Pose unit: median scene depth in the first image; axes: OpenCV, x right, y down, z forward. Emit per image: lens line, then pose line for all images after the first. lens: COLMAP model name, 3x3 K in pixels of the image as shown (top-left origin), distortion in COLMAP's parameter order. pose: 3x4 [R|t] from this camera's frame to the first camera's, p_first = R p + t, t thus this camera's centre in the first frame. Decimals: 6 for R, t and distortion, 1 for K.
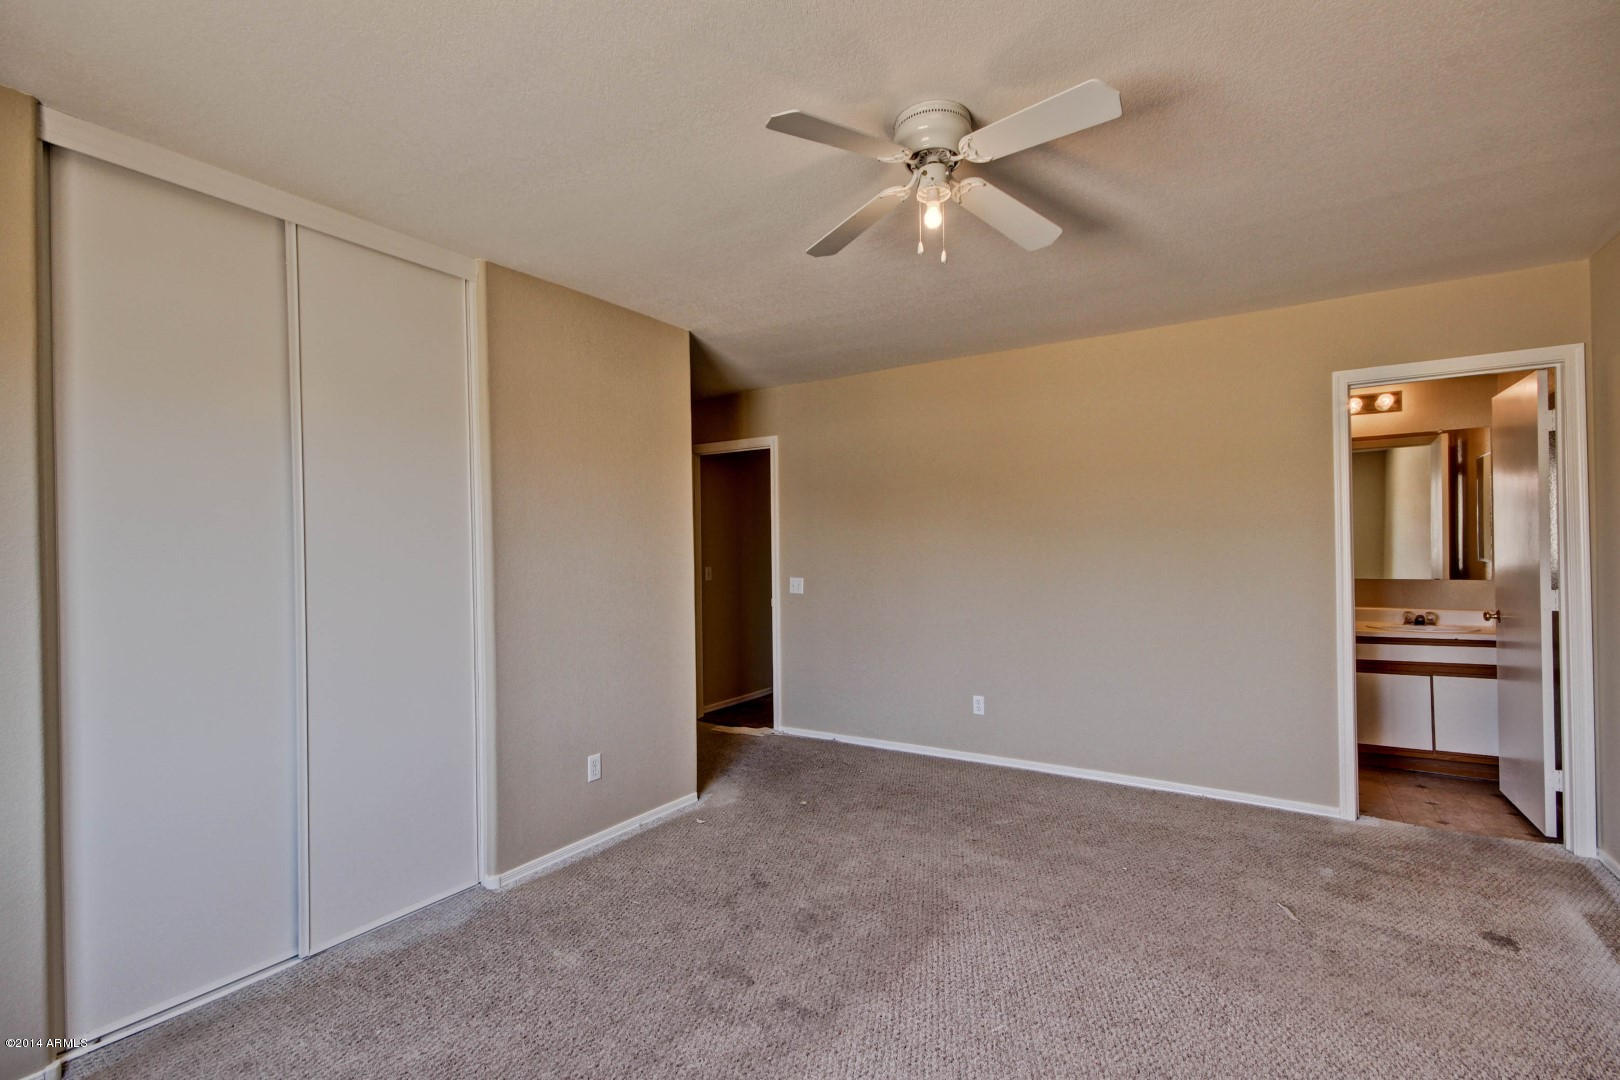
lens RADIAL K [[752.0, 0, 810.0], [0, 752.0, 540.0], [0, 0, 1]] dist [-0.000462, 0.000038]
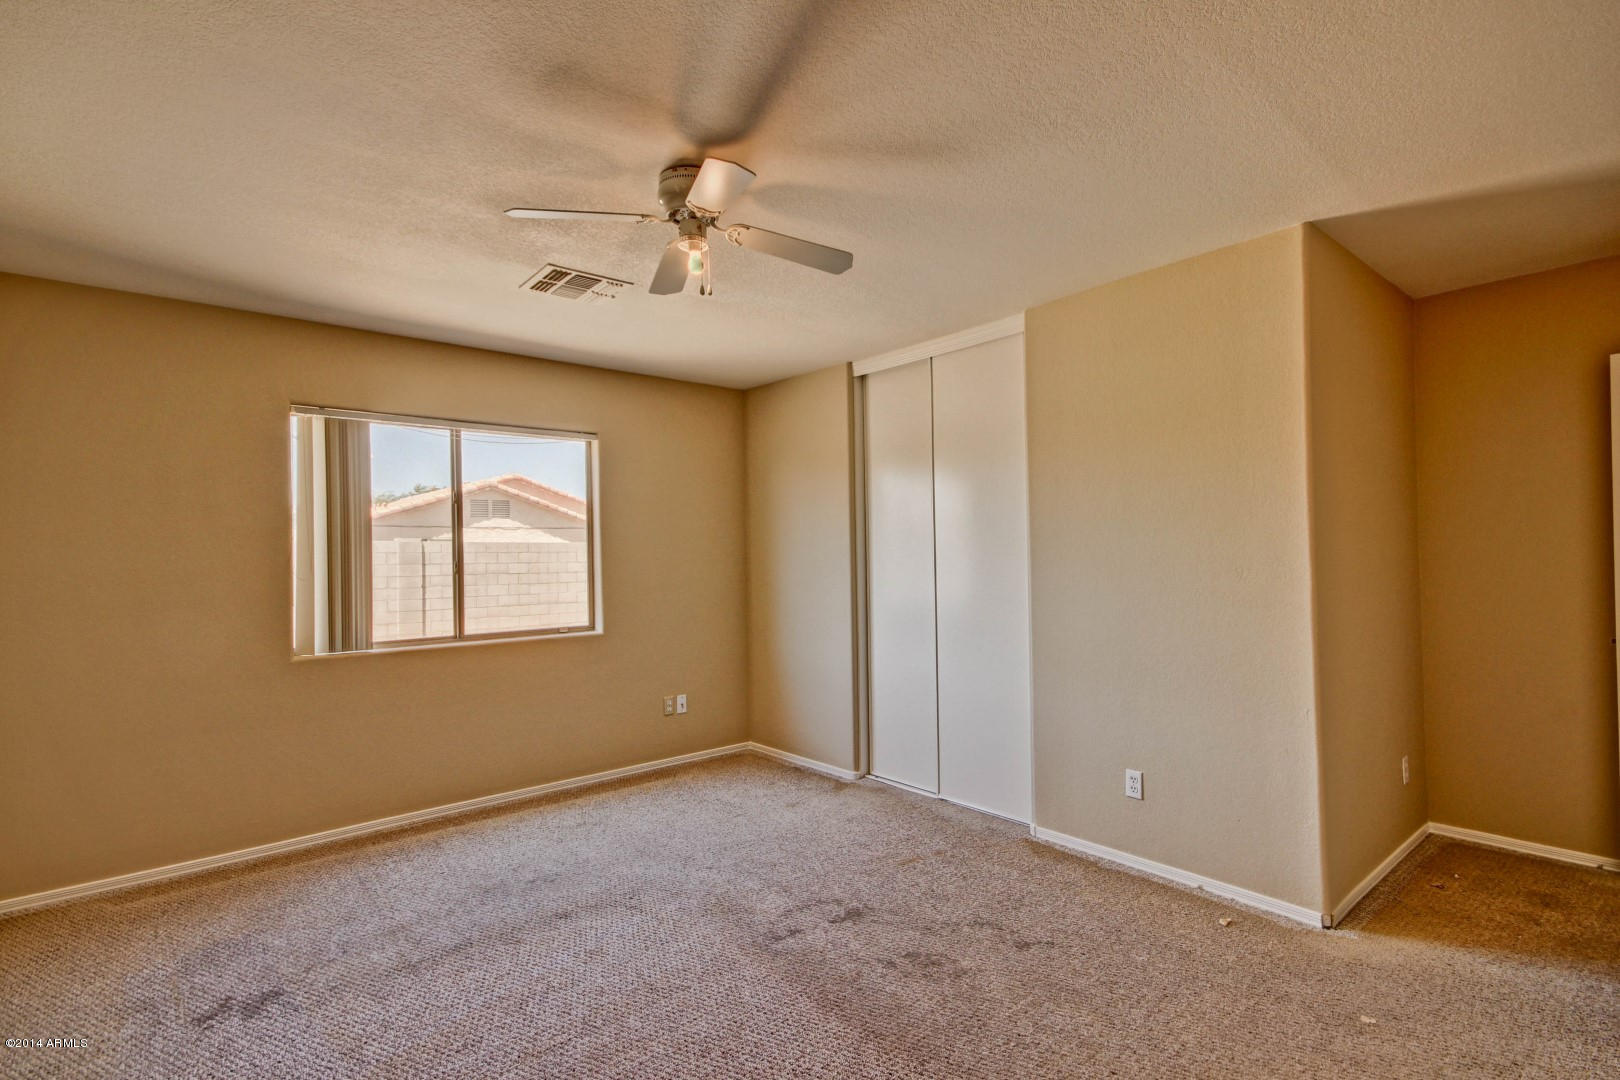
lens RADIAL K [[752.0, 0, 810.0], [0, 752.0, 540.0], [0, 0, 1]] dist [-0.000462, 0.000038]
pose [[-0.296806, 0.002782, -0.954934, 0.805047], [0.028412, 0.999579, -0.005918, -0.004186], [0.954515, -0.028888, -0.296760, 1.013682]]
